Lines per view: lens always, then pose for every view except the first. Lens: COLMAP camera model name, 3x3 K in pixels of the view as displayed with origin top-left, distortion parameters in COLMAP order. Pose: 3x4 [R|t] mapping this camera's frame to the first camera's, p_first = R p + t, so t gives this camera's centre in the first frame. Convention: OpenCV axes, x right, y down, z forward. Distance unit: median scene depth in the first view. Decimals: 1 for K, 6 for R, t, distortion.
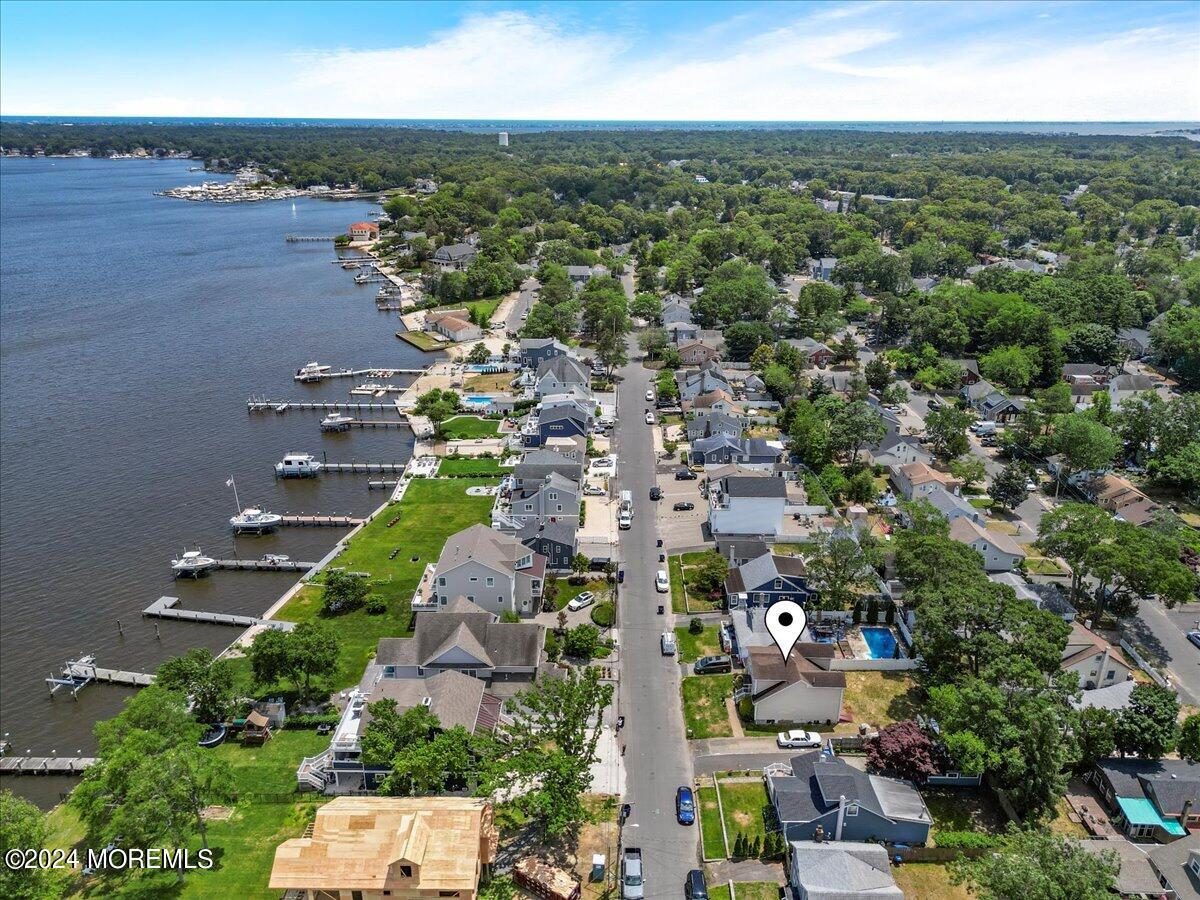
lens RADIAL K [[842.8, 0, 602.2], [0, 842.8, 454.2], [0, 0, 1]] dist [0.080954, -0.078244]
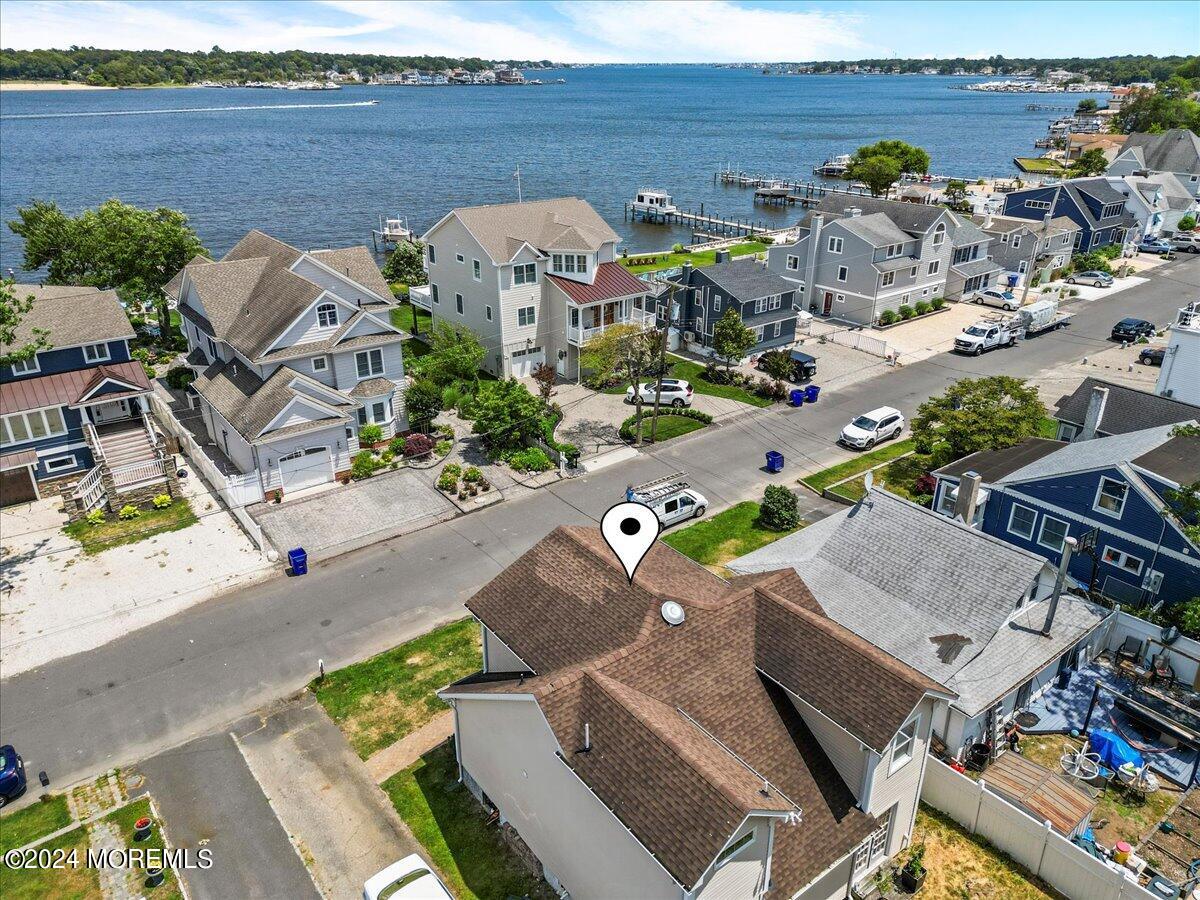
lens RADIAL K [[842.8, 0, 602.2], [0, 842.8, 454.2], [0, 0, 1]] dist [0.080954, -0.078244]
pose [[0.621071, 0.325631, -0.712906, 0.342423], [-0.291035, 0.940386, 0.175991, 0.162116], [0.727715, 0.098178, 0.678817, 0.814822]]
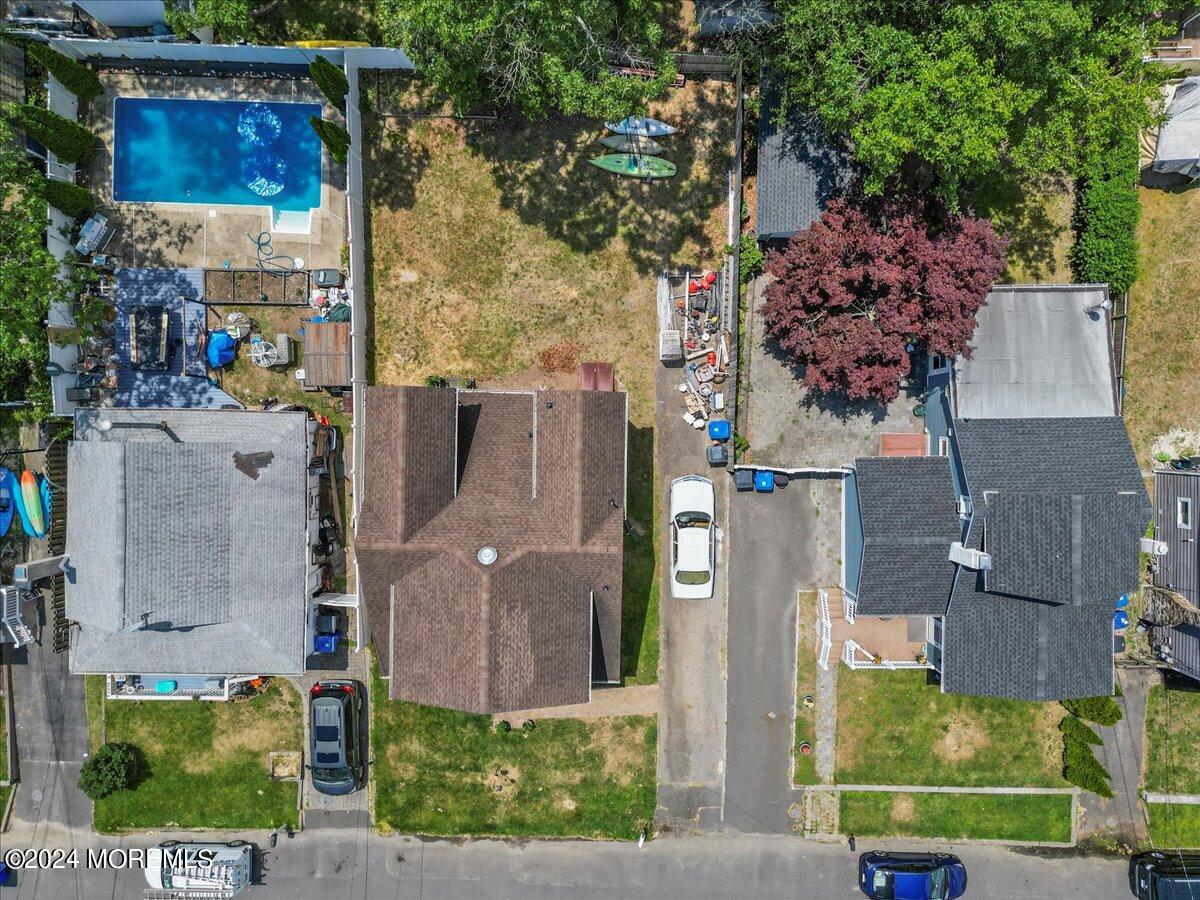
lens RADIAL K [[842.8, 0, 602.2], [0, 842.8, 454.2], [0, 0, 1]] dist [0.080954, -0.078244]
pose [[0.000210, -0.999711, -0.024020, 0.255495], [0.380923, -0.022129, 0.924342, 0.001935], [-0.924607, -0.009344, 0.380808, 0.839746]]
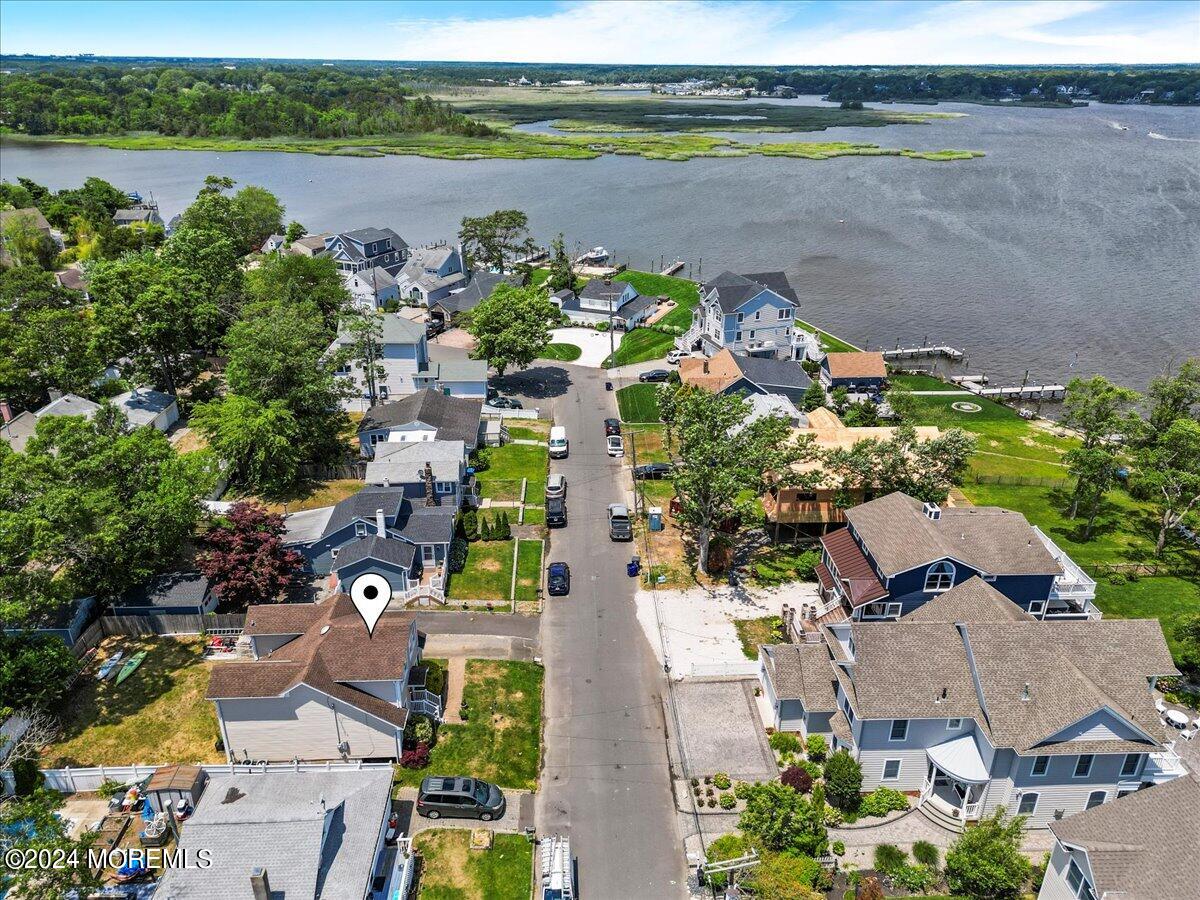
lens RADIAL K [[842.8, 0, 602.2], [0, 842.8, 454.2], [0, 0, 1]] dist [0.080954, -0.078244]
pose [[-0.998149, 0.014281, -0.059116, 0.086811], [-0.032958, 0.689913, 0.723142, -0.198394], [0.051113, 0.723752, -0.688165, 1.243628]]
